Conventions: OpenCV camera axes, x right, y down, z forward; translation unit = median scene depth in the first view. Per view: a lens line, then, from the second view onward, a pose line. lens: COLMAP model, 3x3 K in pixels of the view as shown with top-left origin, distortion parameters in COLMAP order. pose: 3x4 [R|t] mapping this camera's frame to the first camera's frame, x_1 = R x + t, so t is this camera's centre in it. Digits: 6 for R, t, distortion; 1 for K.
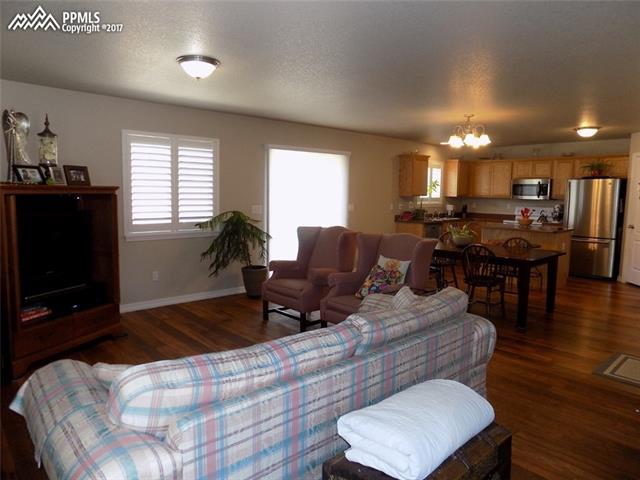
lens RADIAL K [[436.1, 0, 326.4], [0, 436.1, 233.2], [0, 0, 1]] dist [0.000387, 0.002052]
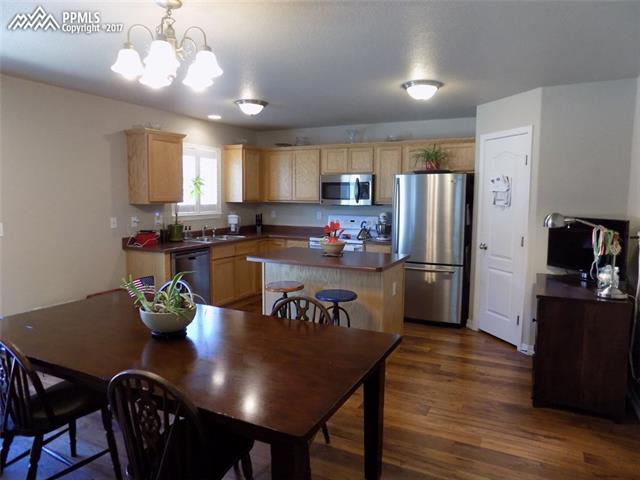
lens RADIAL K [[436.1, 0, 315.9], [0, 436.1, 241.0], [0, 0, 1]] dist [0.000387, 0.002052]
pose [[0.949525, -0.043857, 0.310611, 0.216473], [0.037986, 0.998967, 0.024927, -0.041984], [-0.311383, -0.011870, 0.950210, 0.384973]]
